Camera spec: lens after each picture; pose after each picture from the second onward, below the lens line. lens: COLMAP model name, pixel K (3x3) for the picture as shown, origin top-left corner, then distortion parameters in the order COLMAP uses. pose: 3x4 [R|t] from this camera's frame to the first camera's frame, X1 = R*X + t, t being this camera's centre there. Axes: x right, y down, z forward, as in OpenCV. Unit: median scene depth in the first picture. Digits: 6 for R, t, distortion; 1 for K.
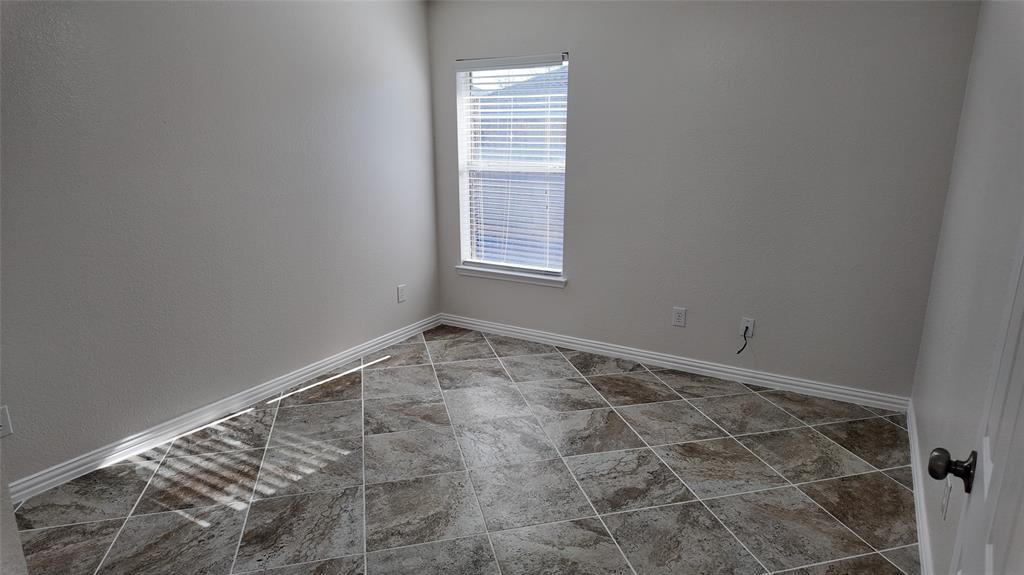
lens RADIAL K [[600.2, 0, 515.0], [0, 600.2, 288.1], [0, 0, 1]] dist [0.045239, -0.043144]
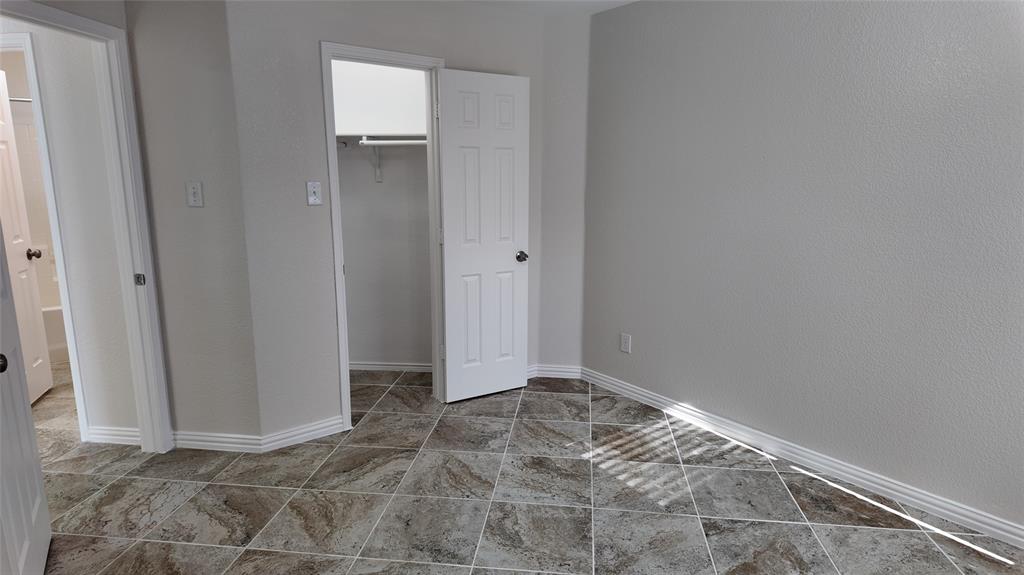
lens RADIAL K [[600.2, 0, 514.5], [0, 600.2, 288.1], [0, 0, 1]] dist [0.045239, -0.043144]
pose [[-0.392542, 0.168720, -0.904126, 0.616561], [-0.213223, 0.939554, 0.267906, -0.250759], [0.894677, 0.297945, -0.332840, 1.028853]]
